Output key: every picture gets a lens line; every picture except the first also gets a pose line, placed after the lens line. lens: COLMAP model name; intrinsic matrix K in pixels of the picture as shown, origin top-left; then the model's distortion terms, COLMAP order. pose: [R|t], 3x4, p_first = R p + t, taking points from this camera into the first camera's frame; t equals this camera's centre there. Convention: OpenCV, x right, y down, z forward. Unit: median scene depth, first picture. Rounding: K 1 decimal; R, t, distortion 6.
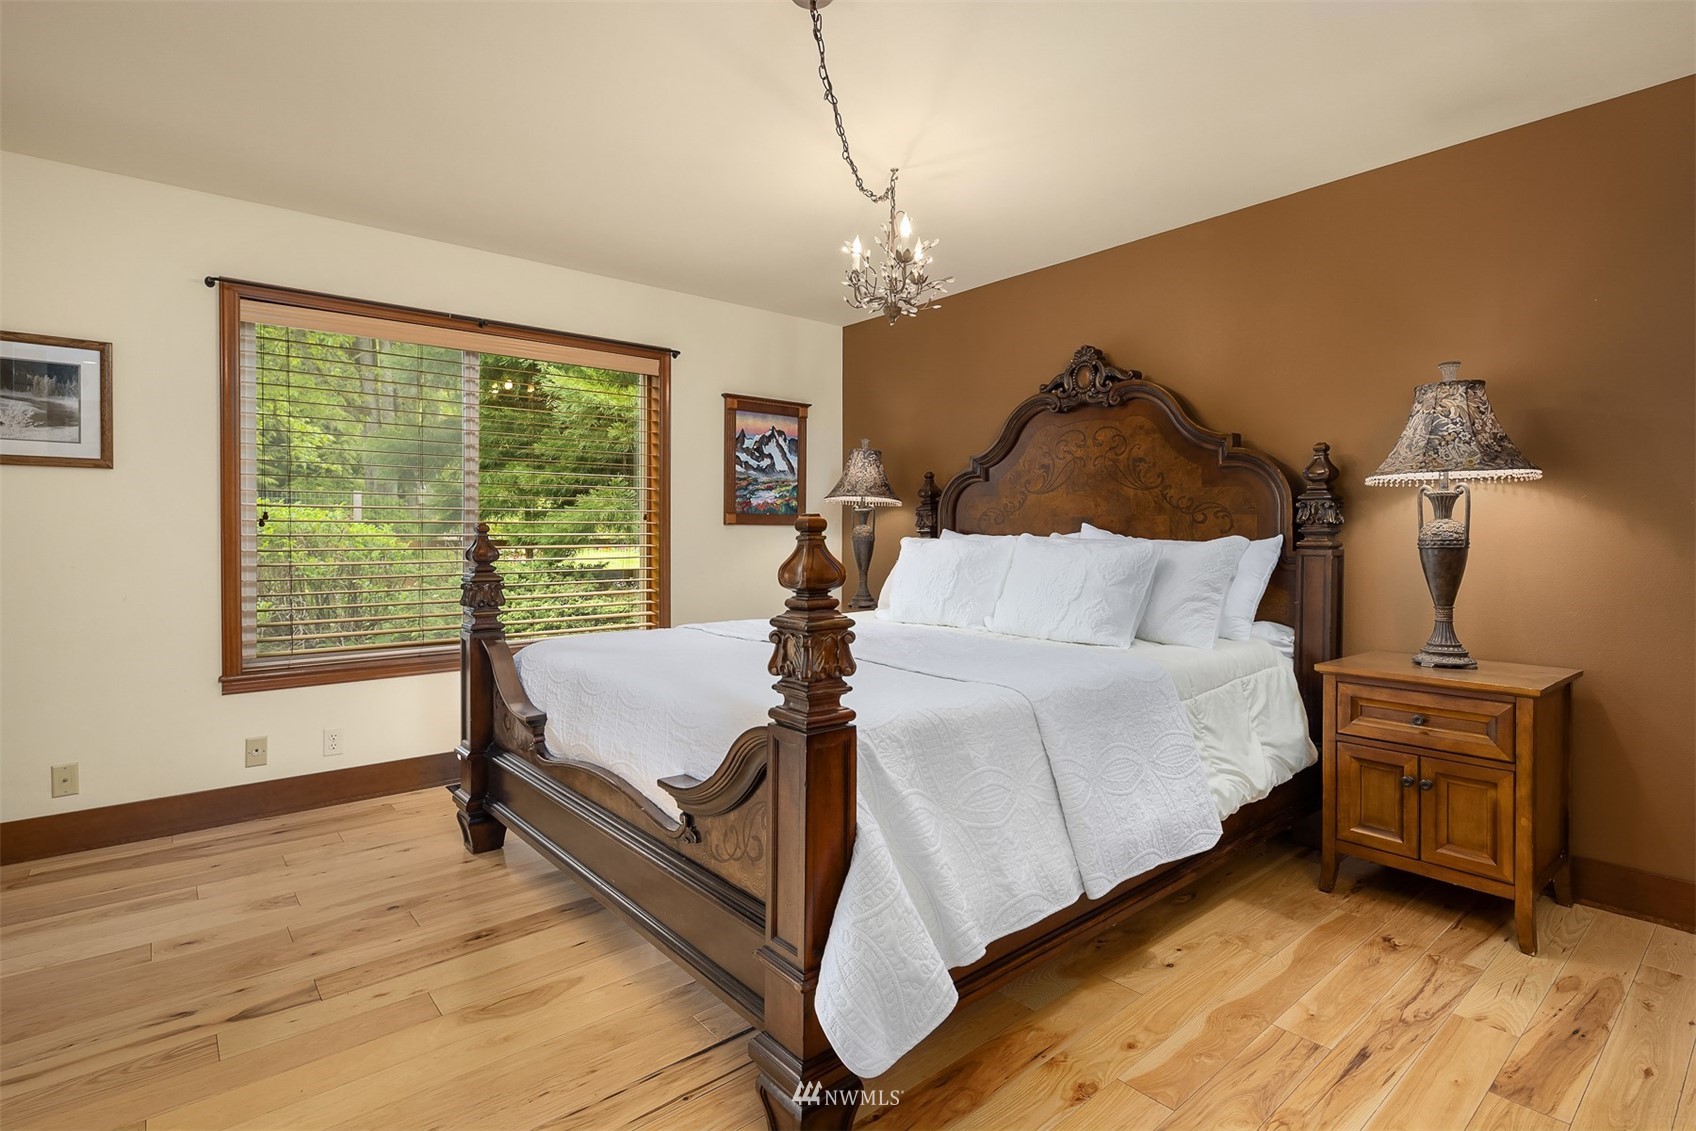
lens RADIAL K [[827.4, 0, 852.9], [0, 827.4, 547.8], [0, 0, 1]] dist [0.005778, -0.005796]
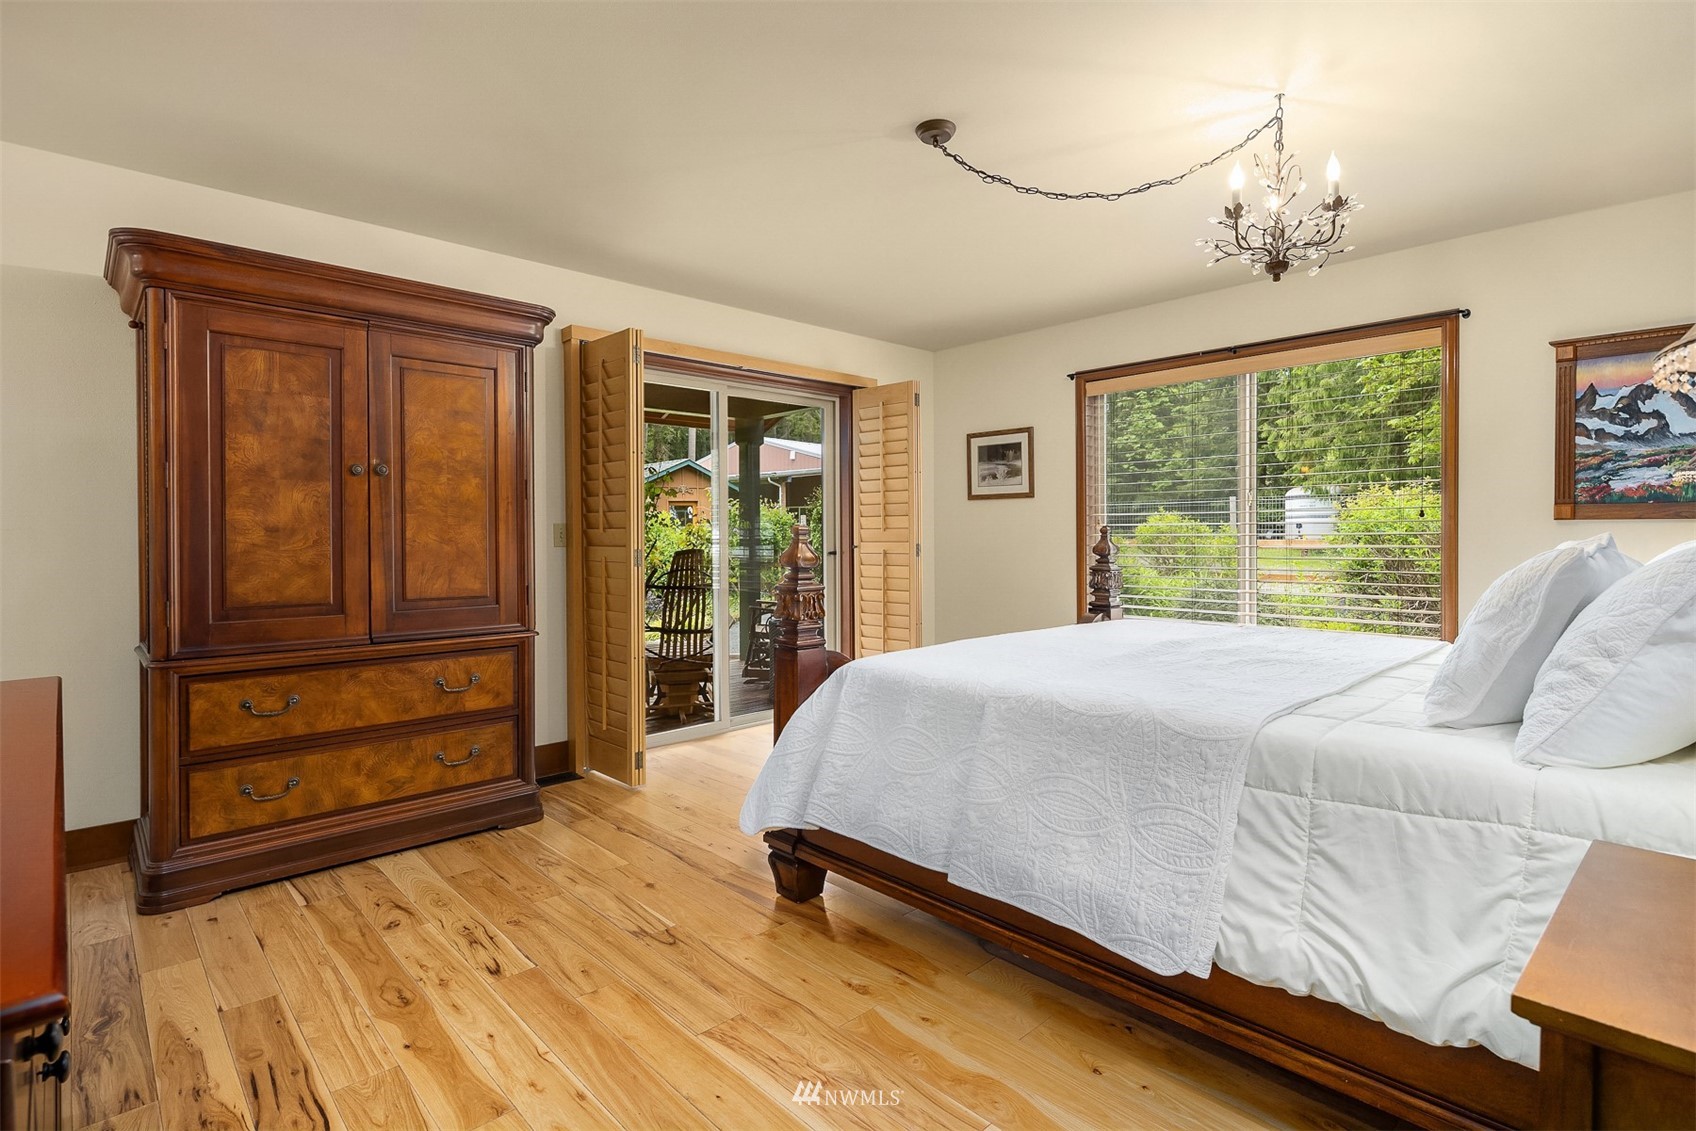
lens RADIAL K [[827.4, 0, 853.1], [0, 827.4, 556.5], [0, 0, 1]] dist [0.005778, -0.005796]
pose [[0.053979, 0.026996, -0.998177, 0.545235], [-0.011440, 0.999586, 0.026415, -0.007796], [0.998477, 0.009993, 0.054266, 0.334042]]
